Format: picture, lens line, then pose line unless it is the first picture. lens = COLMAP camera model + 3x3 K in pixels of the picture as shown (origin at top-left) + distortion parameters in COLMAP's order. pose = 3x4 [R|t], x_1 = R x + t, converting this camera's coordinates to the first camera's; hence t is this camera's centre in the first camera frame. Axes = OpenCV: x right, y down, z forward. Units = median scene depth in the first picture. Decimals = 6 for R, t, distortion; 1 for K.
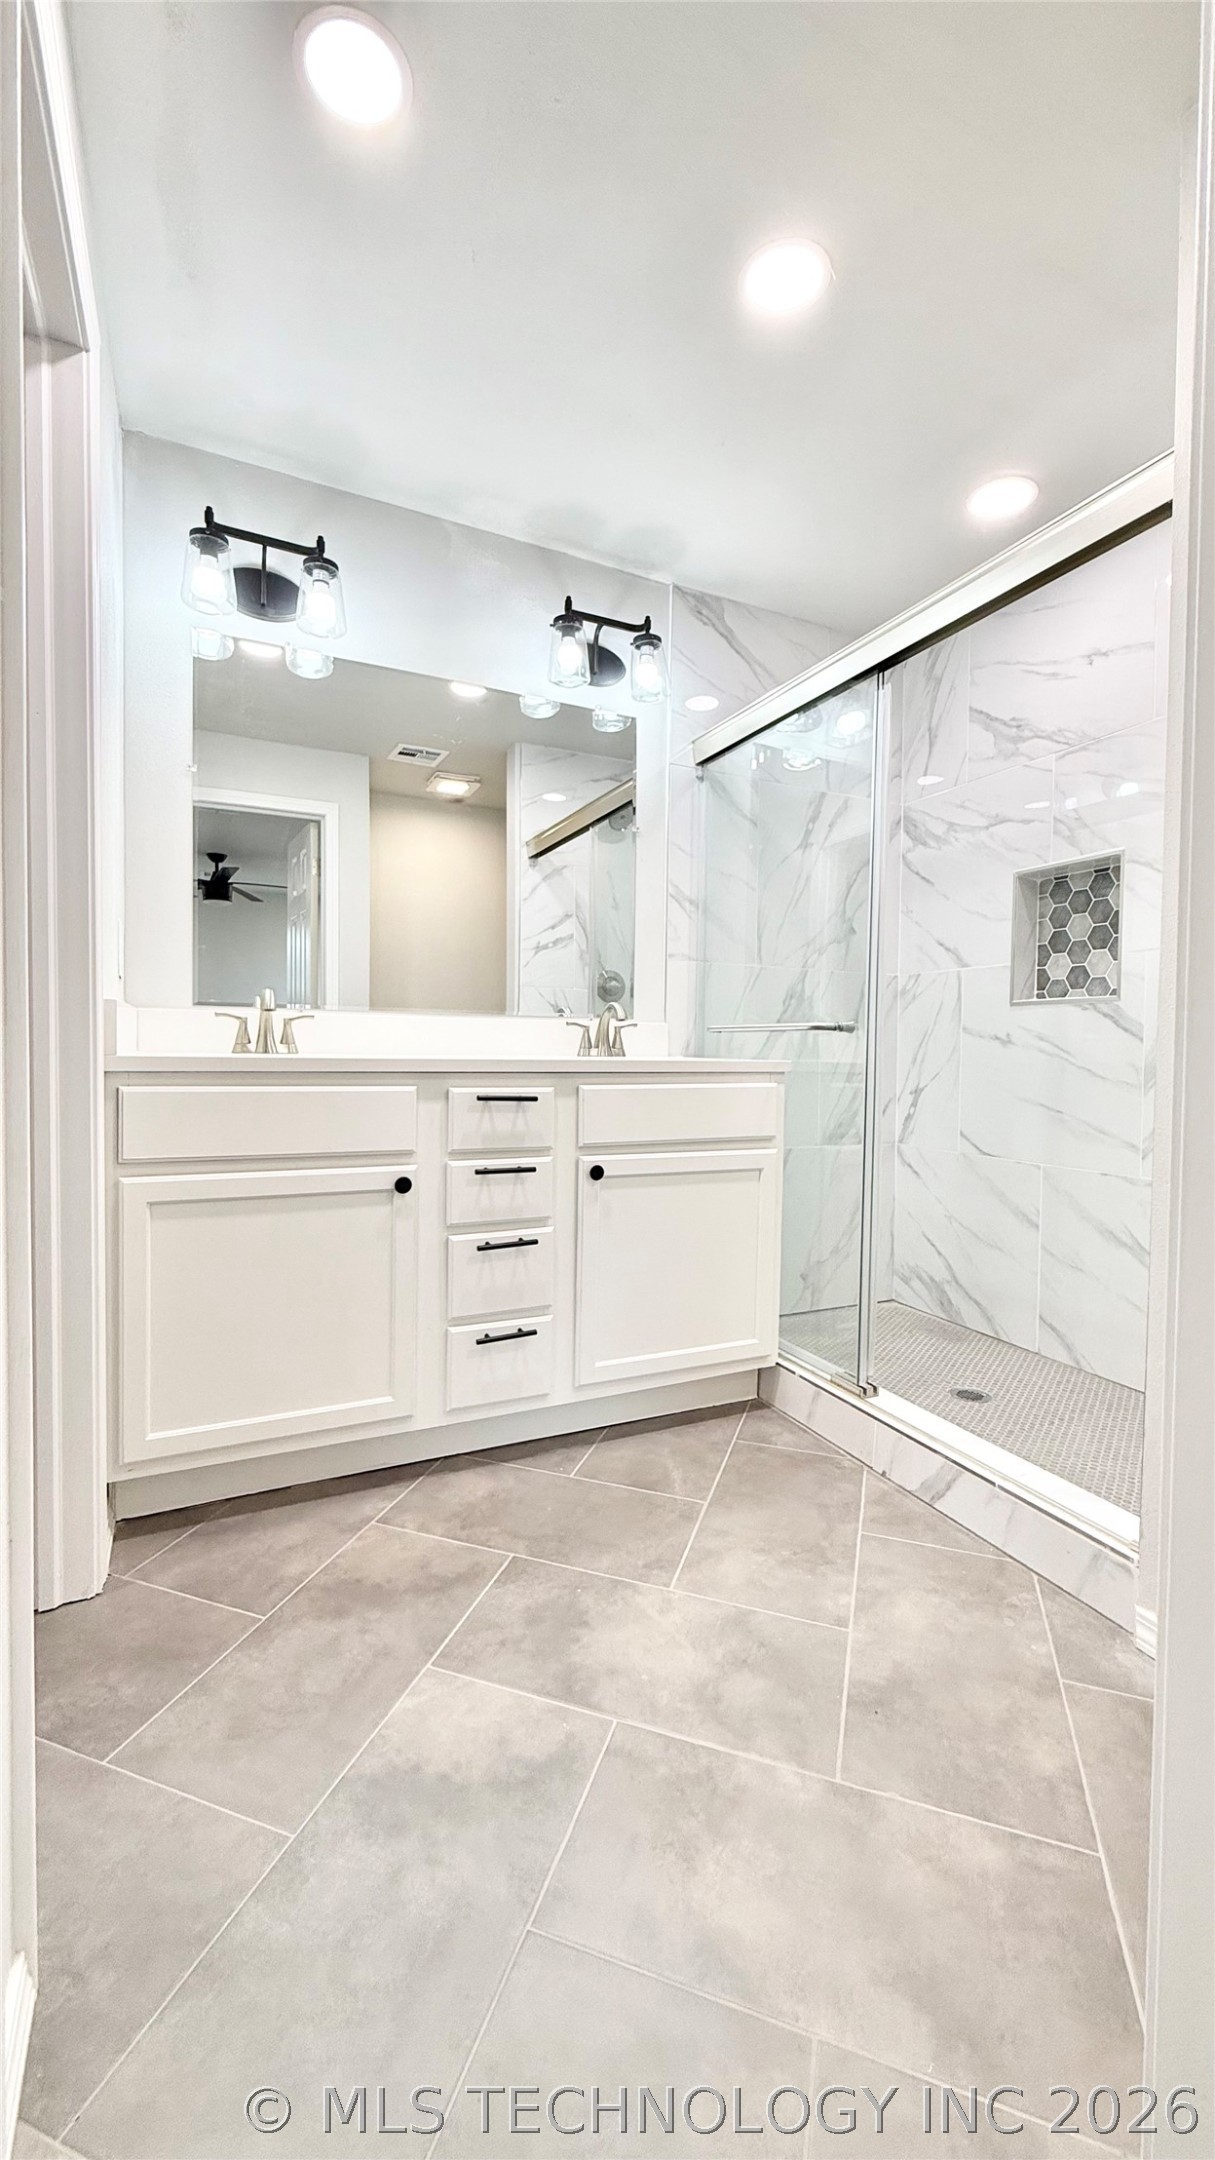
lens RADIAL K [[860.2, 0, 609.8], [0, 860.2, 1066.1], [0, 0, 1]] dist [-0.000417, 0.000267]
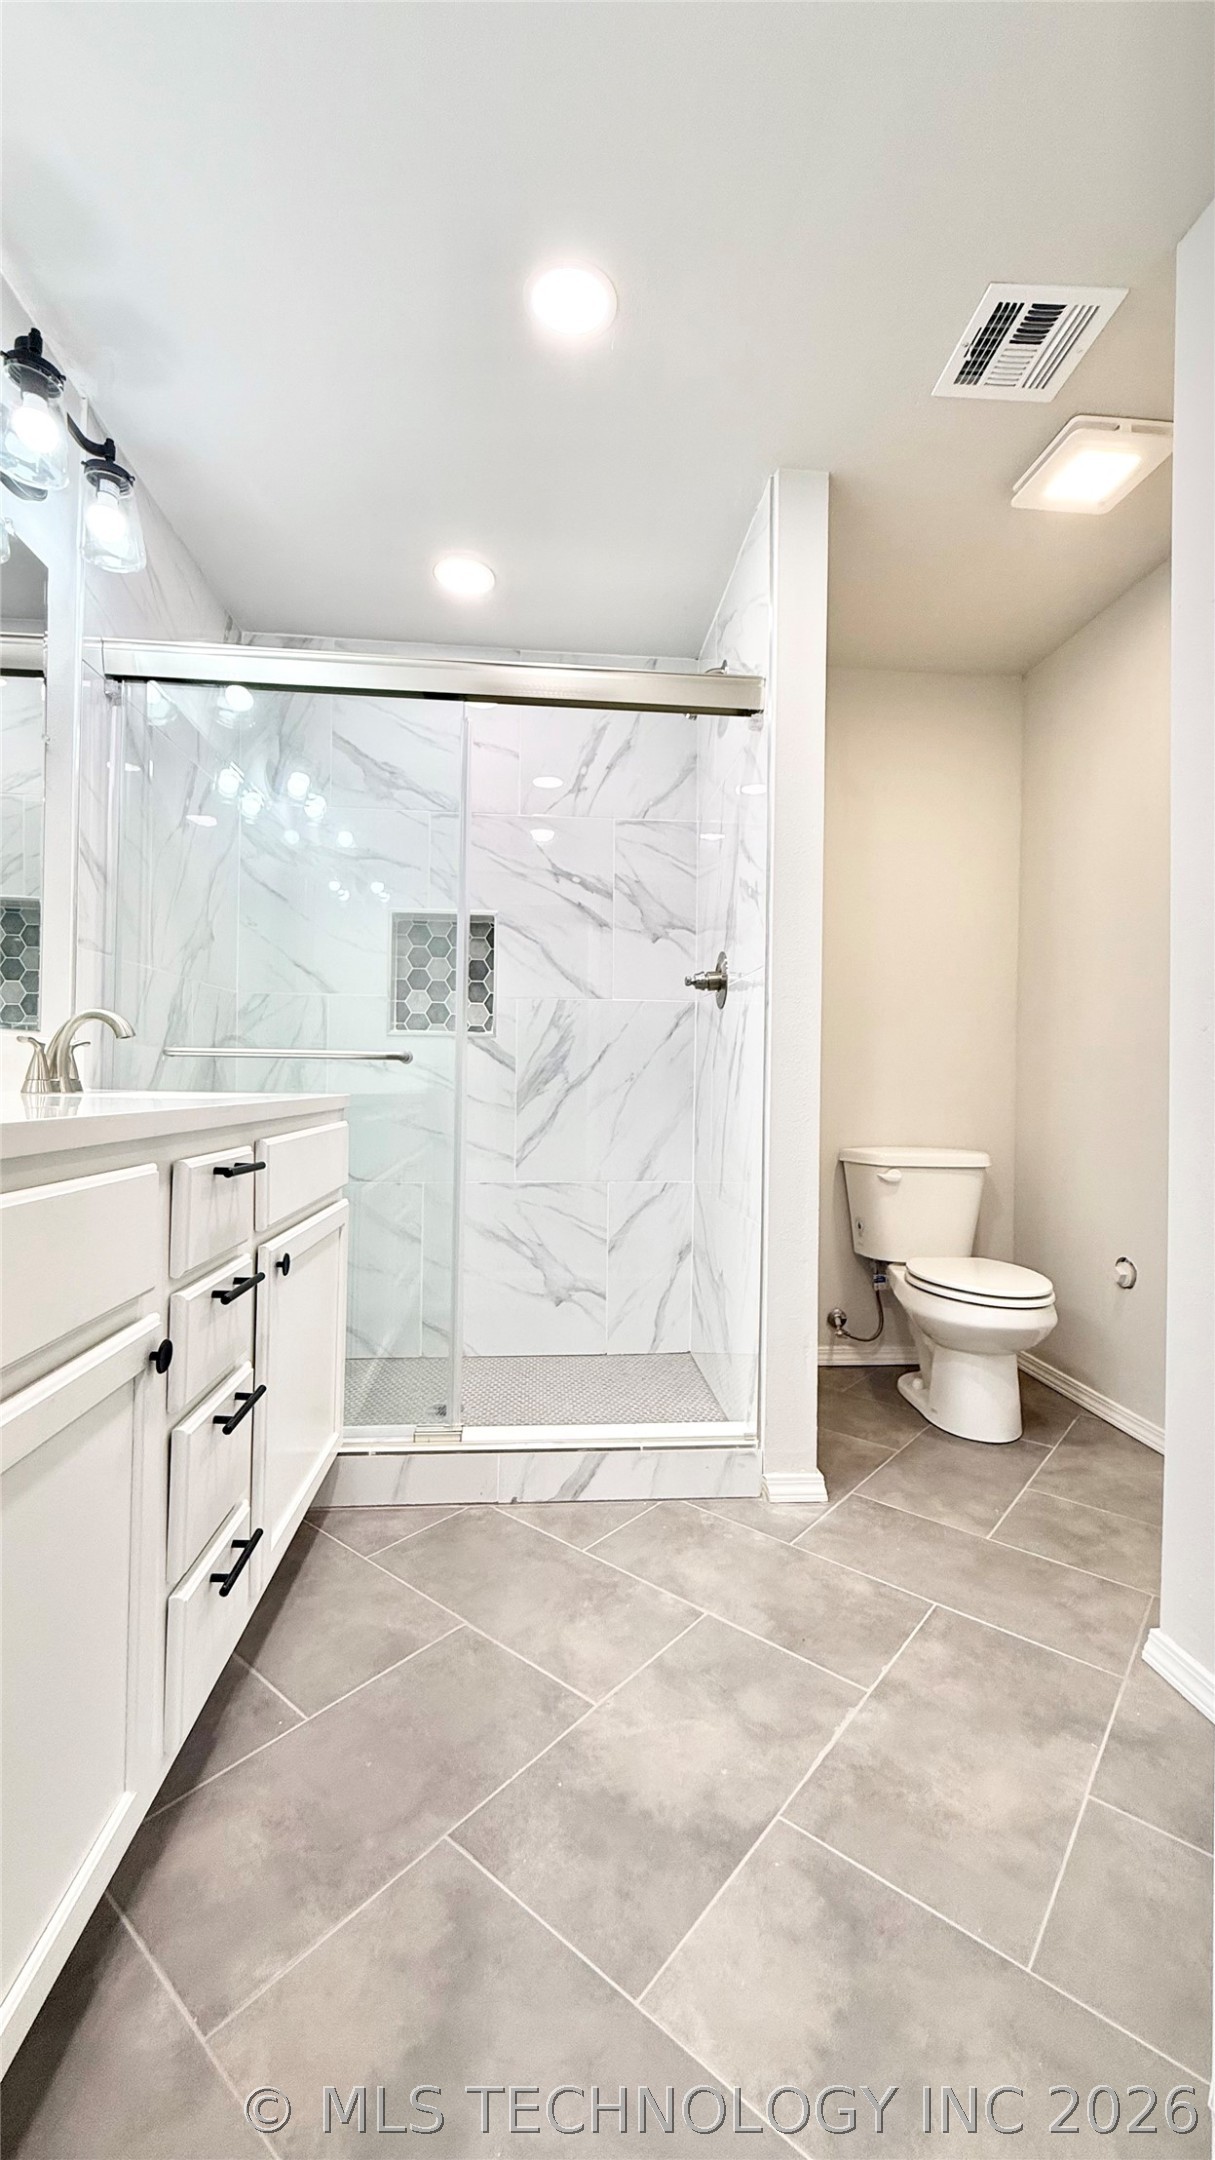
lens RADIAL K [[860.2, 0, 607.3], [0, 860.2, 1068.9], [0, 0, 1]] dist [-0.000417, 0.000267]
pose [[0.354823, 0.003362, 0.934927, -0.640059], [0.009502, 0.999929, -0.007202, -0.029254], [-0.934885, 0.011439, 0.354766, 0.573343]]
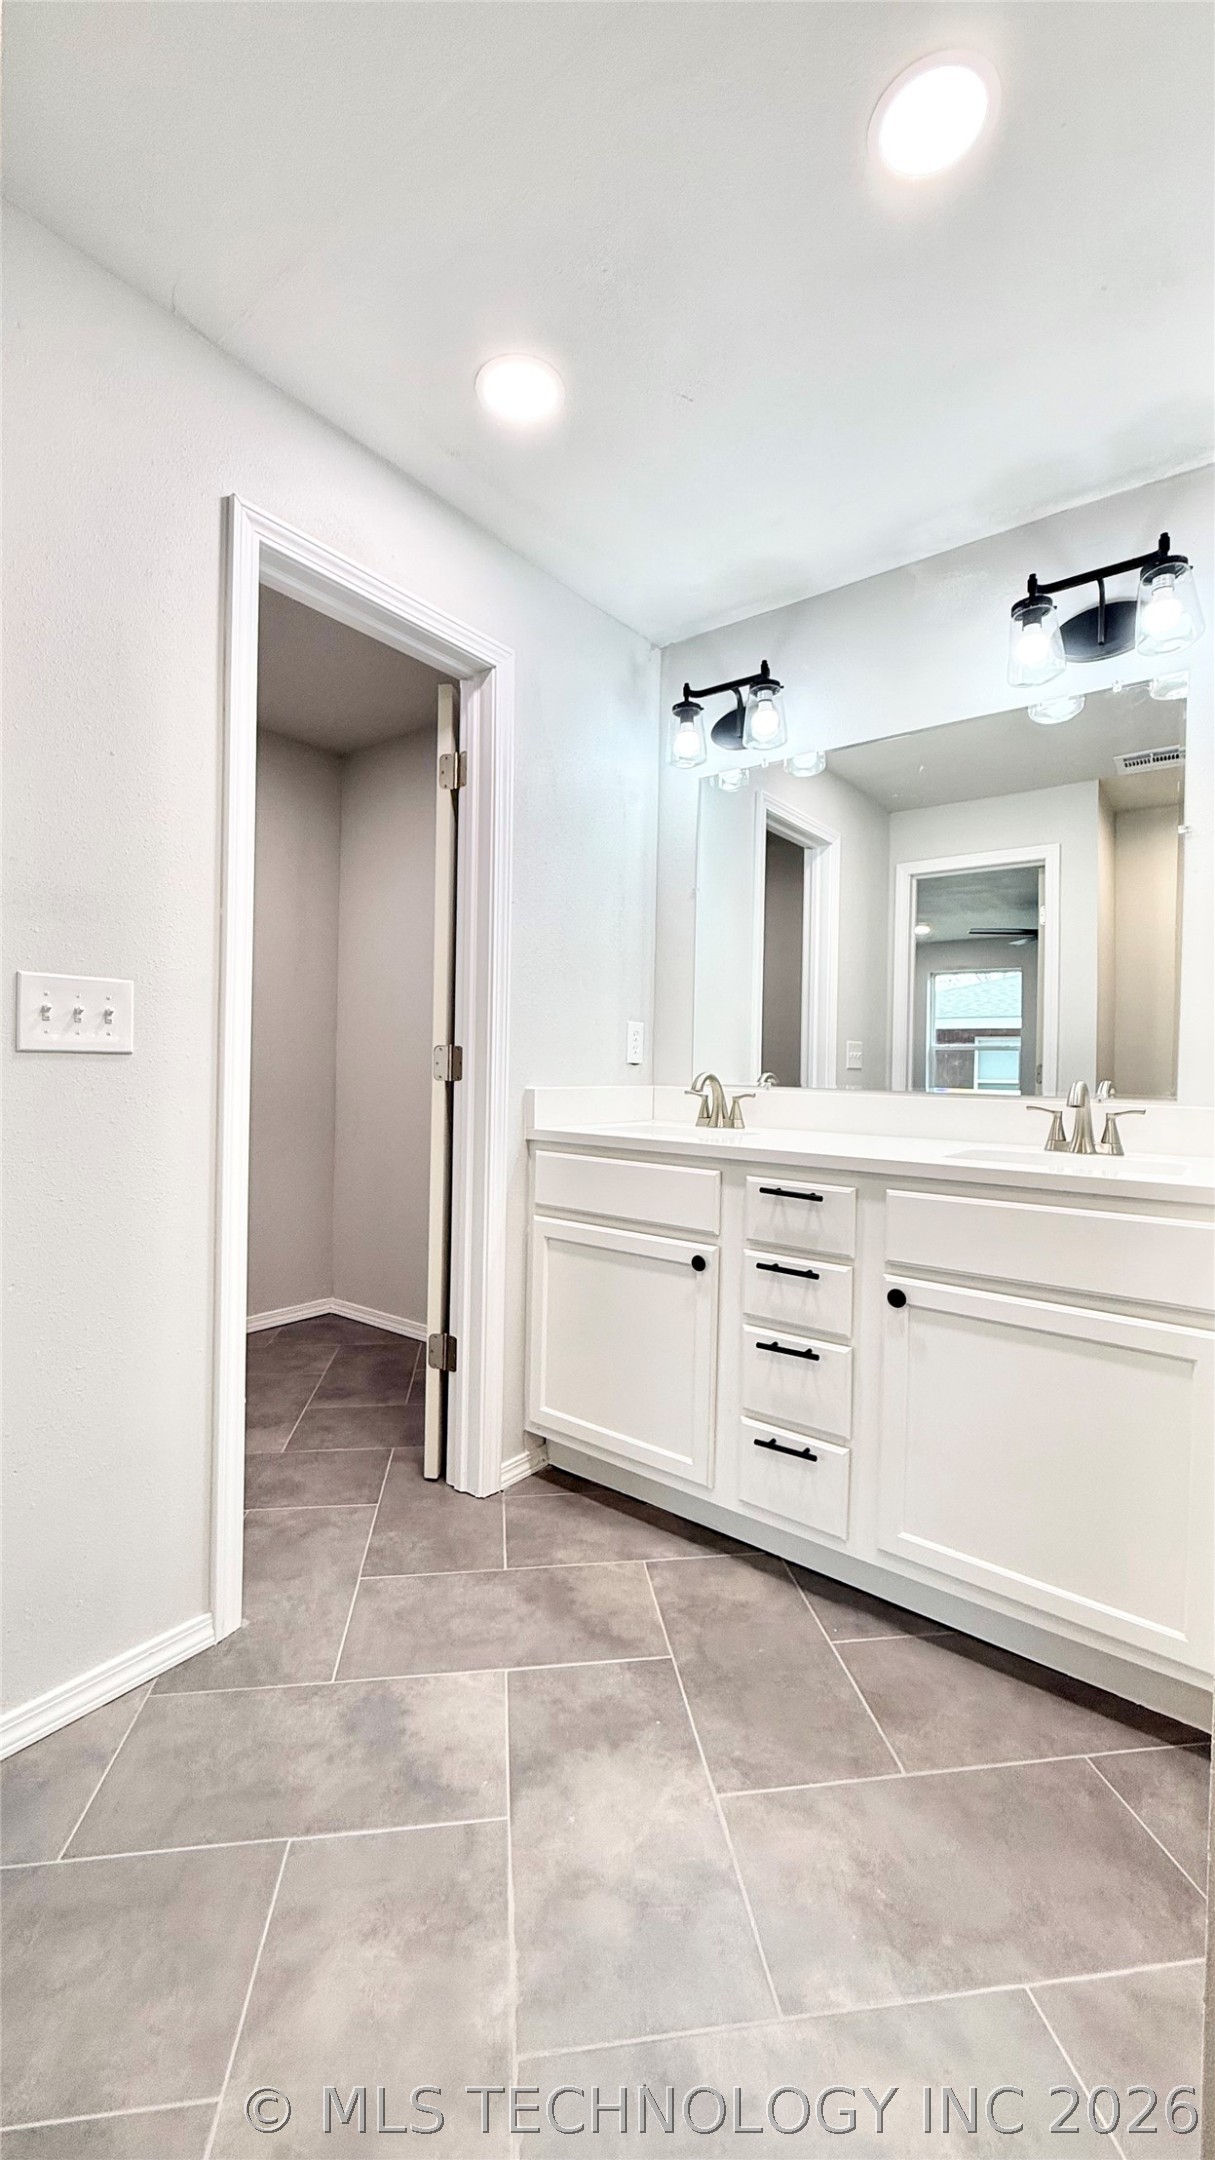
lens RADIAL K [[860.2, 0, 610.7], [0, 860.2, 1067.4], [0, 0, 1]] dist [-0.000417, 0.000267]
pose [[0.448006, -0.002626, -0.894027, 0.675321], [-0.032283, 0.999296, -0.019112, -0.081664], [0.893447, 0.037424, 0.447606, 0.424139]]
